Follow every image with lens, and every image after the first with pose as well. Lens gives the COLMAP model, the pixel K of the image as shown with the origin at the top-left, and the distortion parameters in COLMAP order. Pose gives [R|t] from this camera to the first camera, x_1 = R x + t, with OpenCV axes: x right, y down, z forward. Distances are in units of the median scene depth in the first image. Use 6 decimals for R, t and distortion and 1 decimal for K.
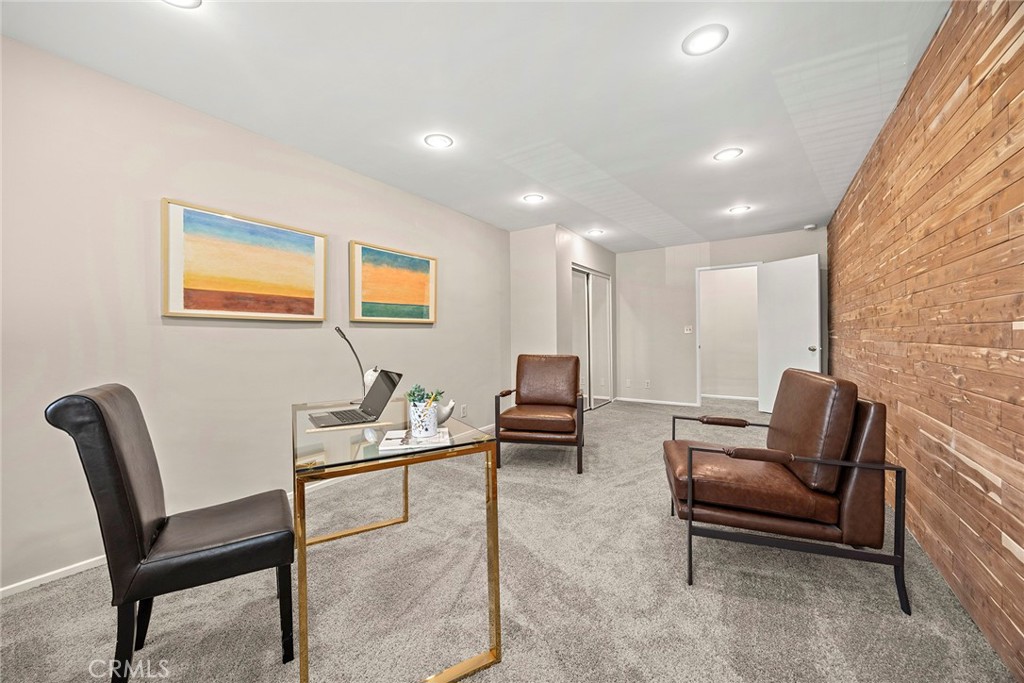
lens RADIAL K [[398.4, 0, 511.7], [0, 398.4, 339.5], [0, 0, 1]] dist [0.000726, -0.000450]
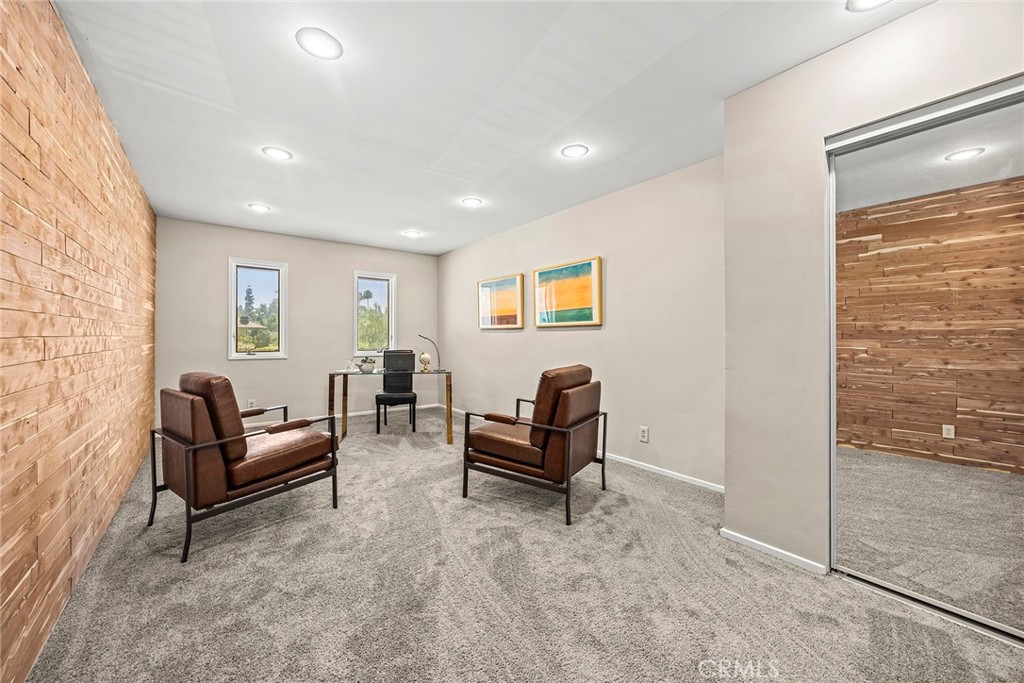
lens RADIAL K [[398.4, 0, 511.7], [0, 398.4, 337.3], [0, 0, 1]] dist [0.000726, -0.000450]
pose [[-0.332071, 0.007366, -0.943226, 0.824406], [-0.006438, 0.999929, 0.010075, -0.019994], [0.943233, 0.009419, -0.331999, 1.194599]]
